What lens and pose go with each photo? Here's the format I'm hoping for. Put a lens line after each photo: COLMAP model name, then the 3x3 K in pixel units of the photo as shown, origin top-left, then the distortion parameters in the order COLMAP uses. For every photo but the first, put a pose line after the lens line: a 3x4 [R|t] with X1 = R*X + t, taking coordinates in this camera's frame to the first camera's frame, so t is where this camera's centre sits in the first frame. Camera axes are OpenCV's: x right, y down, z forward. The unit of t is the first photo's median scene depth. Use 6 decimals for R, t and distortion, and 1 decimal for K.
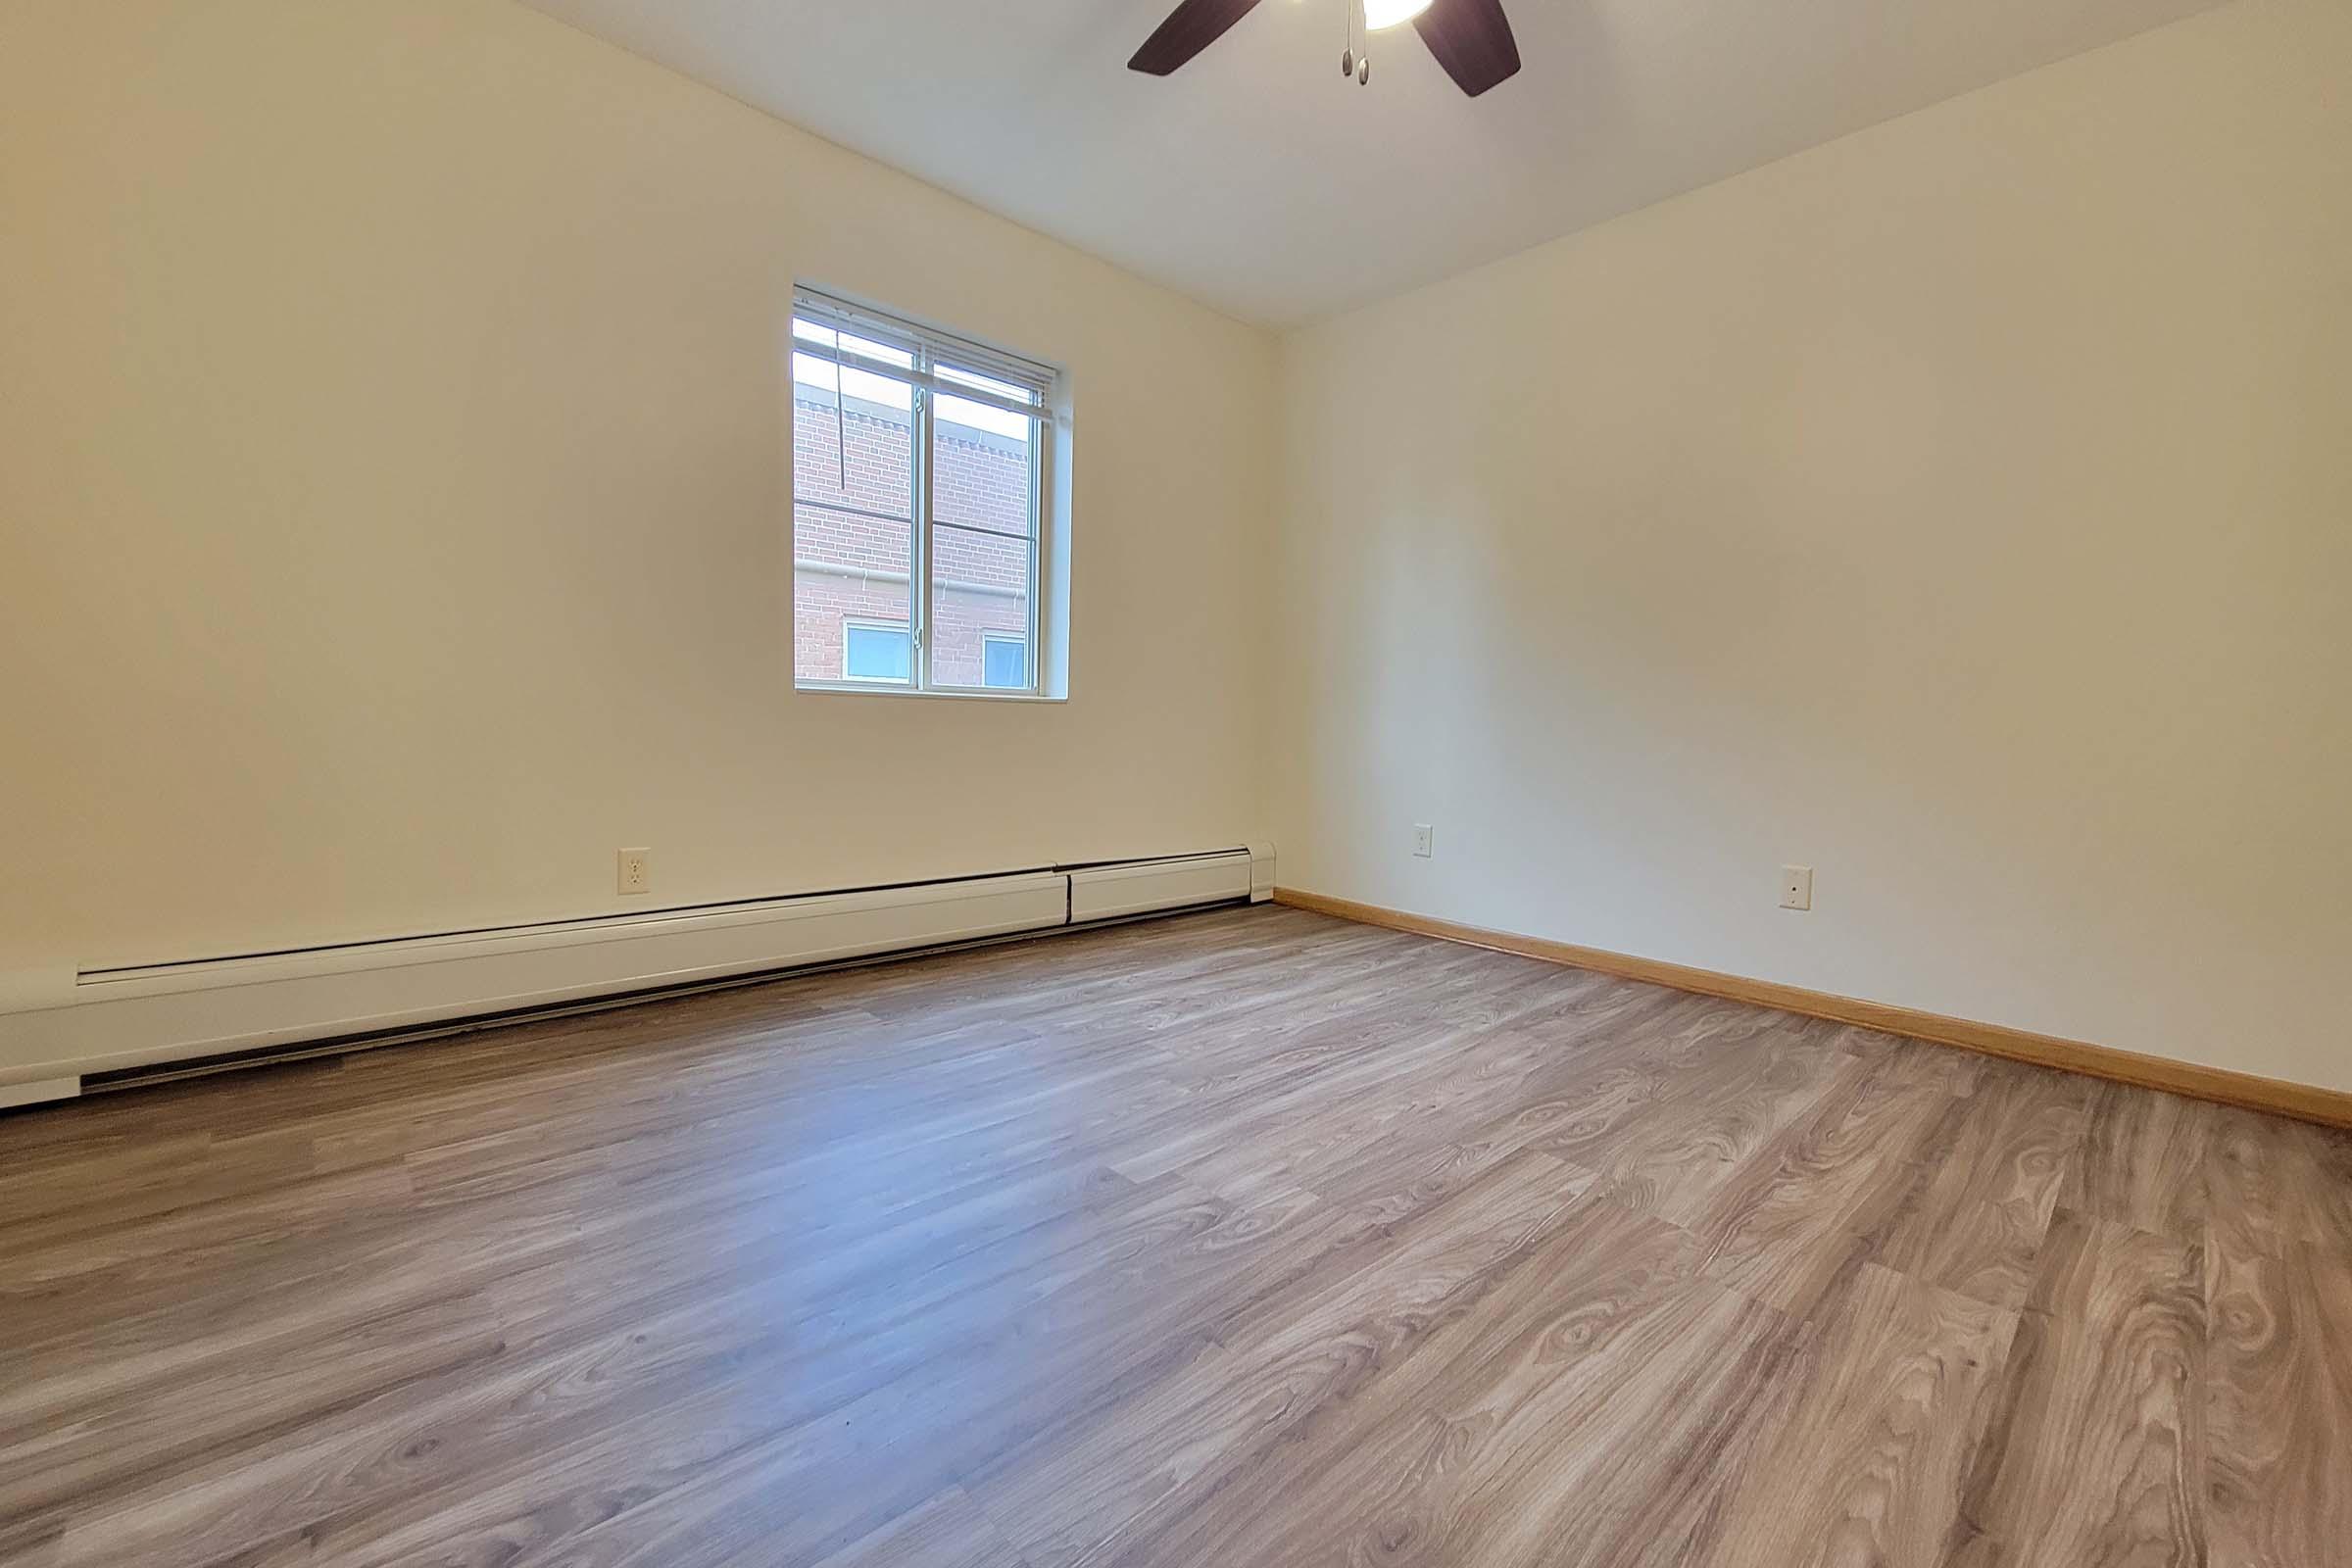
lens RADIAL K [[952.4, 0, 1176.0], [0, 952.4, 784.0], [0, 0, 1]] dist [0.000178, 0.000016]
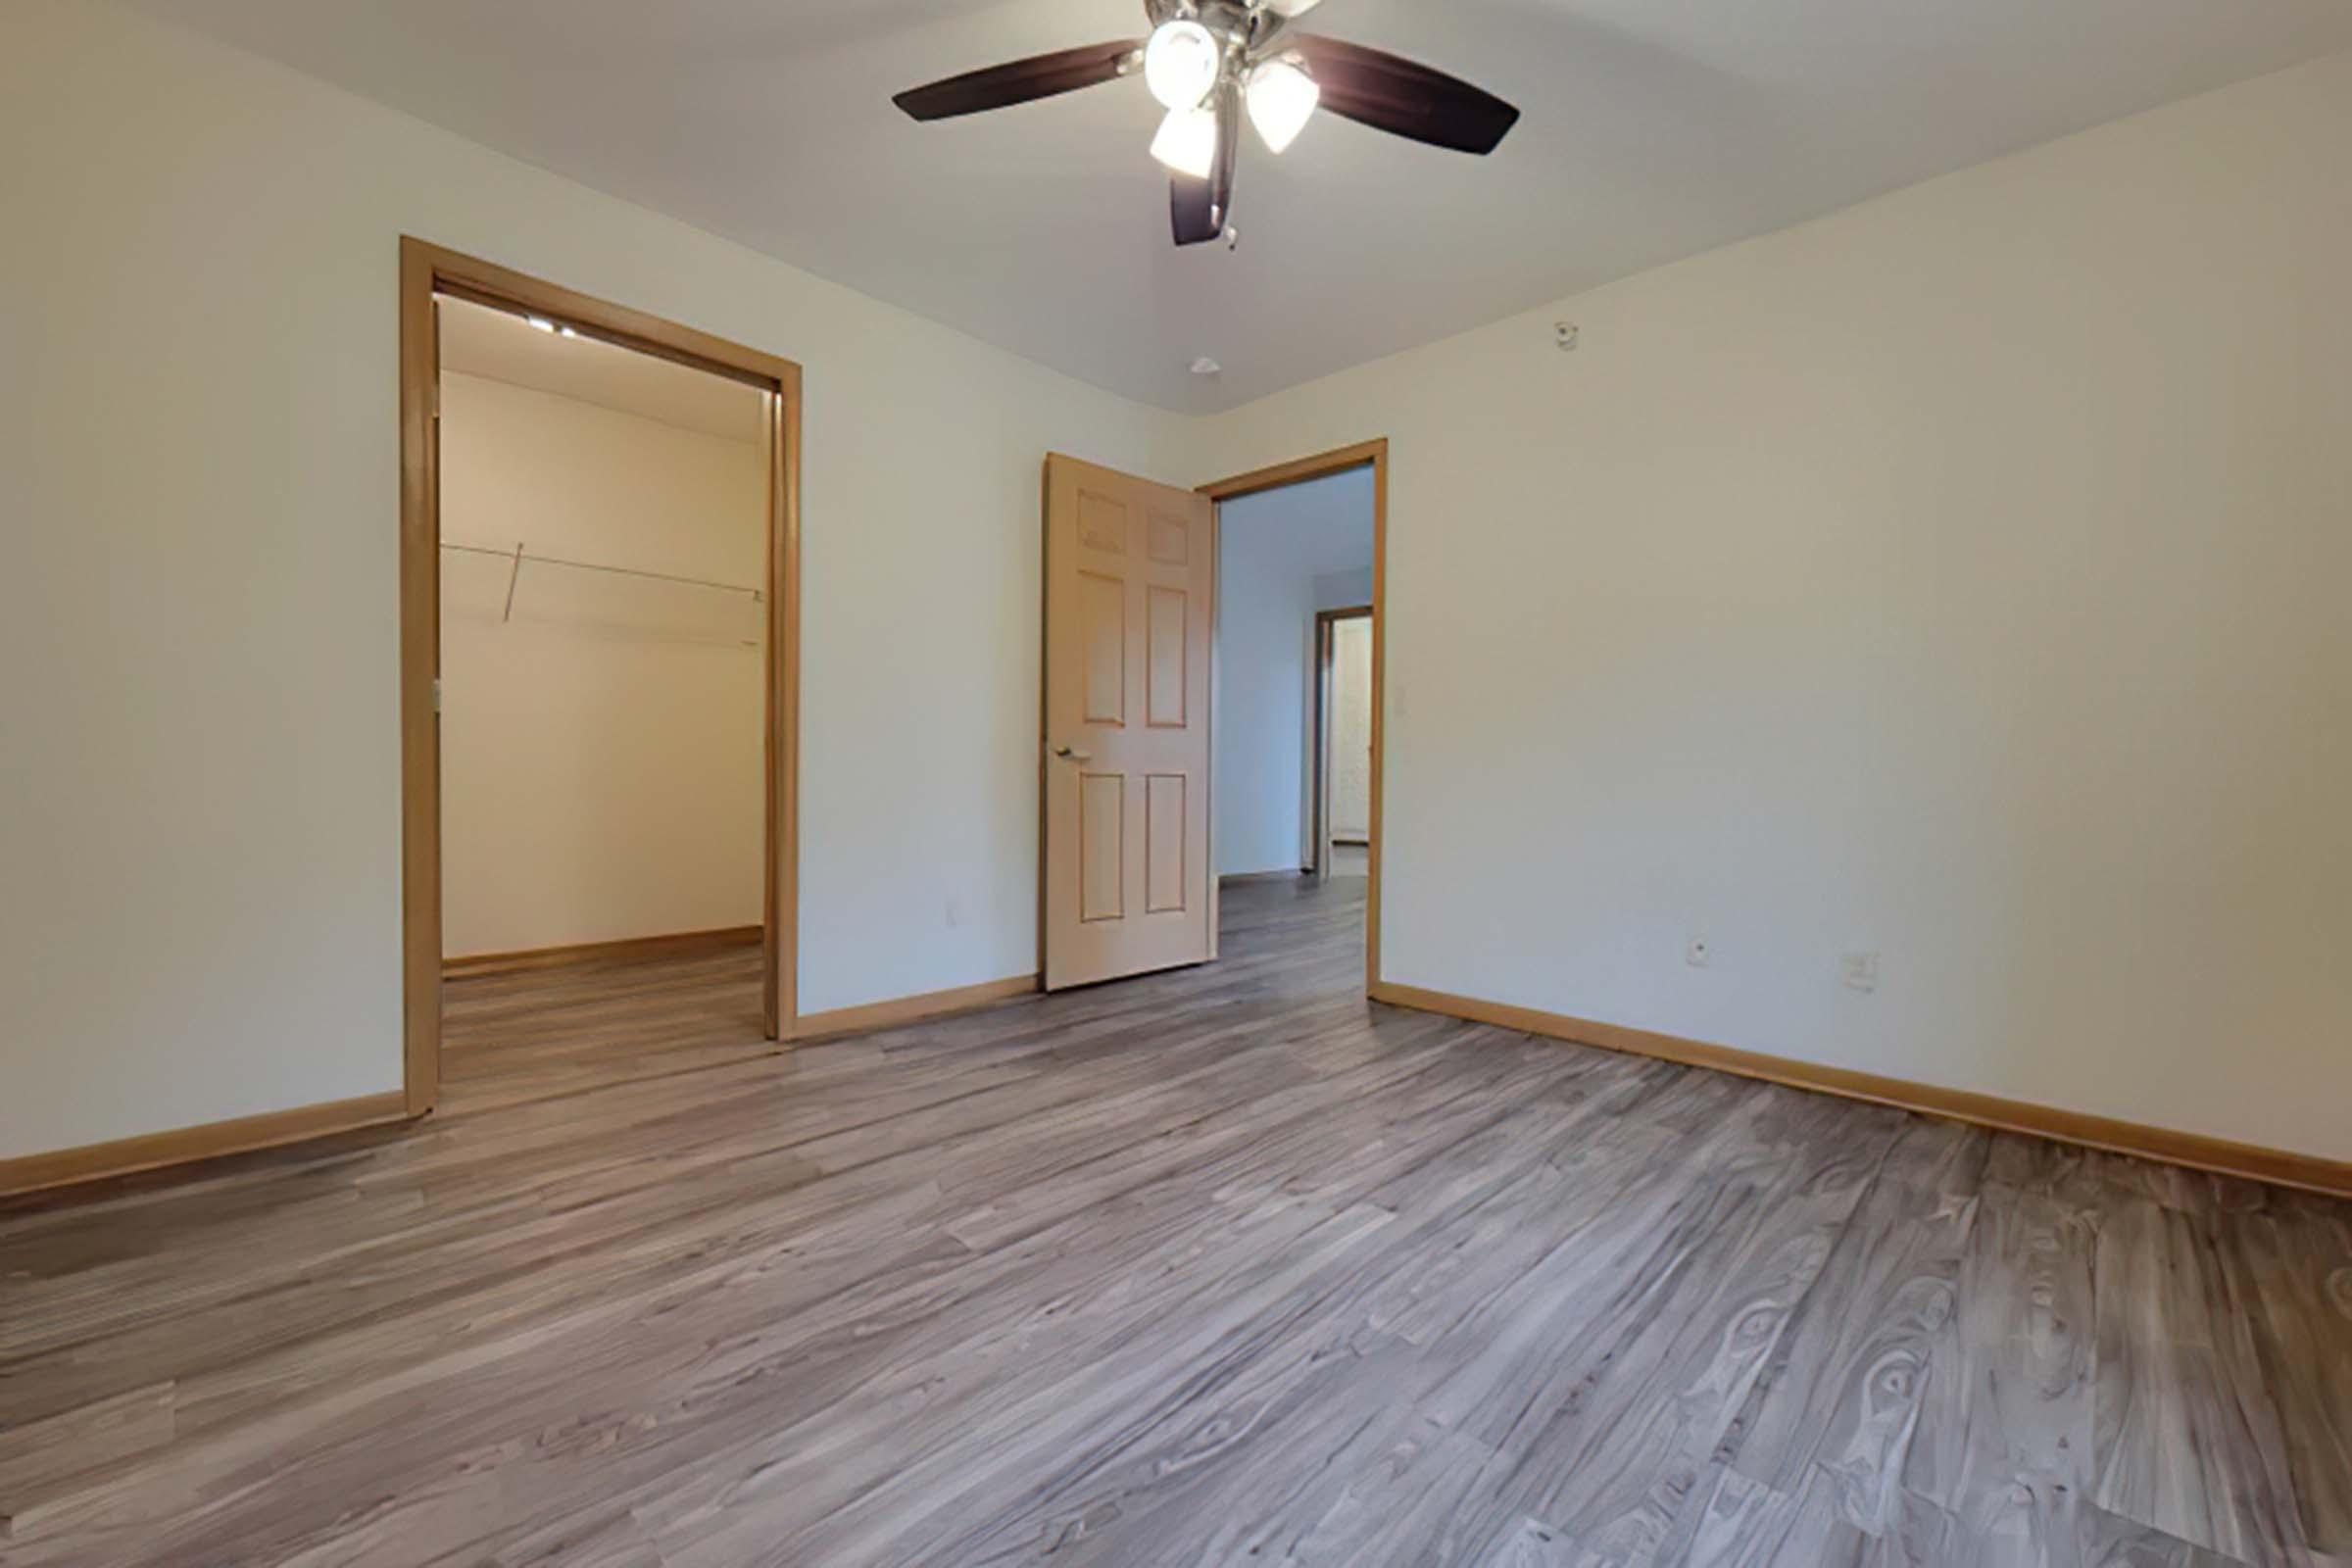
lens RADIAL K [[952.4, 0, 1176.0], [0, 952.4, 784.0], [0, 0, 1]] dist [0.000178, 0.000016]
pose [[-0.997866, -0.034883, -0.055205, 0.254083], [-0.039610, 0.995420, 0.087004, -0.178346], [0.051917, 0.089005, -0.994677, 1.962130]]
